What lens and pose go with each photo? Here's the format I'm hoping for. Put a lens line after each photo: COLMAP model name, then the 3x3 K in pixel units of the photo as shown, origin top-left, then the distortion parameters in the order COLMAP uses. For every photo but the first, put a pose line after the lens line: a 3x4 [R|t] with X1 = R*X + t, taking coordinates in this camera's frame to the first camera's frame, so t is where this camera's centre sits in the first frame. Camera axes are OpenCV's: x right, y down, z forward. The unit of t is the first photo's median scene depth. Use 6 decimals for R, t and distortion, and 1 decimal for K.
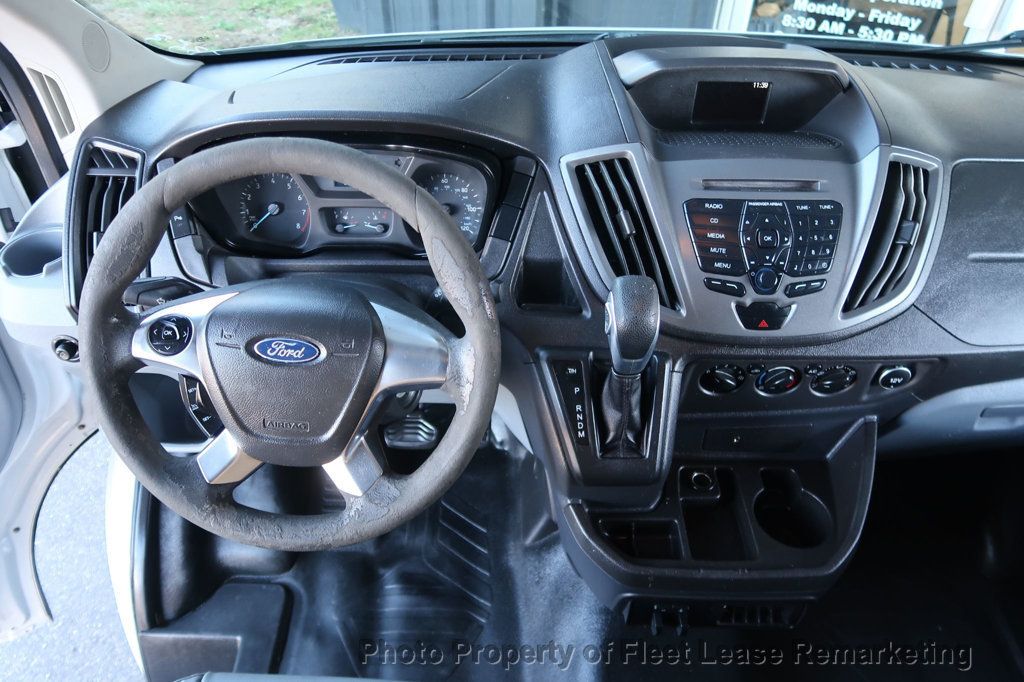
lens RADIAL K [[716.4, 0, 503.0], [0, 716.4, 343.0], [0, 0, 1]] dist [-0.030410, 0.012701]
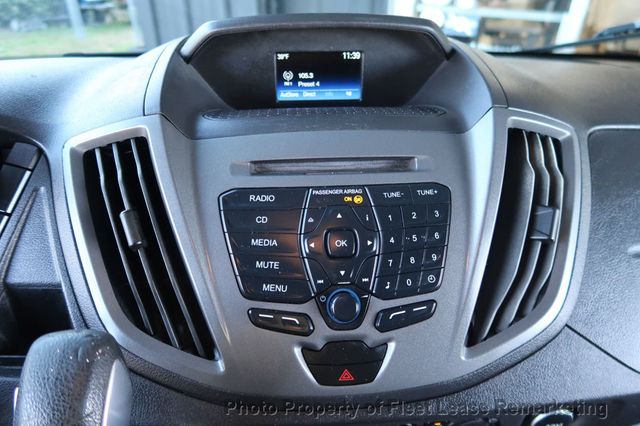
lens RADIAL K [[447.7, 0, 323.4], [0, 447.7, 211.0], [0, 0, 1]] dist [-0.030410, 0.012701]
pose [[0.996332, -0.042751, 0.074129, 0.320790], [0.054779, 0.984146, -0.168690, -0.105645], [-0.065742, 0.172132, 0.982878, 0.583109]]
